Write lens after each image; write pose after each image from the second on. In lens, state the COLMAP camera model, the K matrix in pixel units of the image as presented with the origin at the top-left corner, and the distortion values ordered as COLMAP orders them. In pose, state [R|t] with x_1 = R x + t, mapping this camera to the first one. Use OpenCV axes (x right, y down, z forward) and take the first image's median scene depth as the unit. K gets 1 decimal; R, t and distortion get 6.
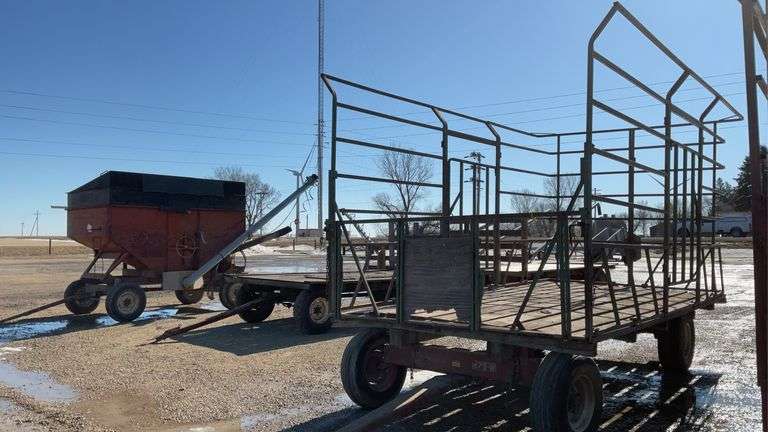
lens RADIAL K [[602.4, 0, 380.0], [0, 602.4, 235.3], [0, 0, 1]] dist [0.056847, -0.000147]
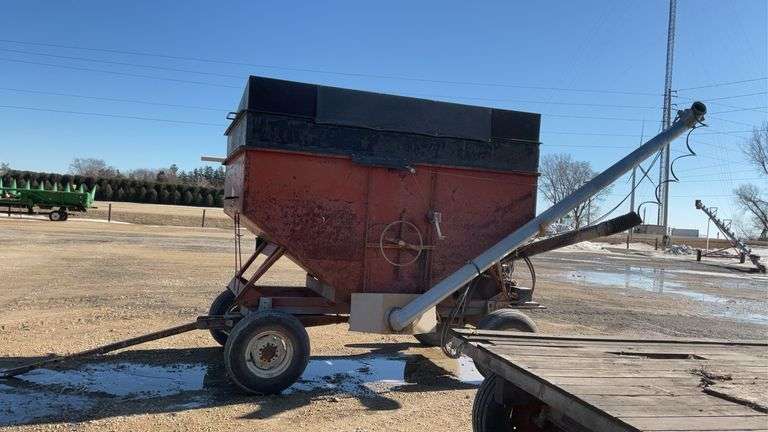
lens RADIAL K [[602.4, 0, 380.0], [0, 602.4, 235.3], [0, 0, 1]] dist [0.056847, -0.000147]
pose [[0.862594, 0.064463, -0.501773, -0.095623], [-0.056940, 0.997917, 0.030317, -0.000587], [0.502682, 0.002420, 0.864468, 0.565073]]
